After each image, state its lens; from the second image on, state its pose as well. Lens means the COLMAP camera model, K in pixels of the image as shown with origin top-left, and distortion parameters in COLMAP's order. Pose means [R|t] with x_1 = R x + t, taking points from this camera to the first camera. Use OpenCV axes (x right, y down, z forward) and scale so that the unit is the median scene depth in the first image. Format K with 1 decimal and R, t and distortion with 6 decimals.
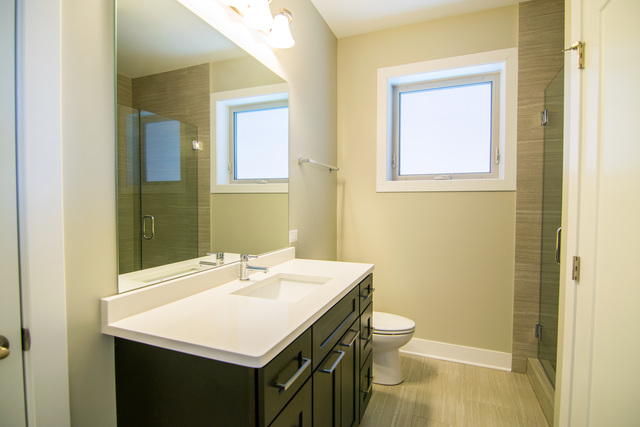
lens RADIAL K [[326.7, 0, 320.0], [0, 326.7, 213.5], [0, 0, 1]] dist [-0.020398, -0.000779]
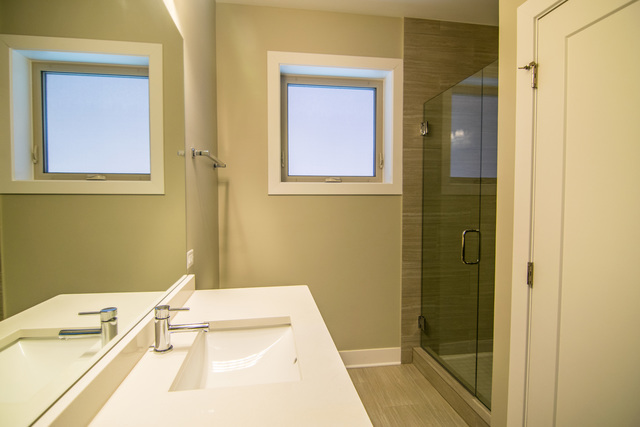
lens RADIAL K [[326.7, 0, 320.0], [0, 326.7, 213.5], [0, 0, 1]] dist [-0.020398, -0.000779]
pose [[0.855822, -0.025484, 0.516642, -0.182493], [0.020111, 0.999670, 0.015996, -0.031446], [-0.516879, -0.003299, 0.856052, 0.222678]]
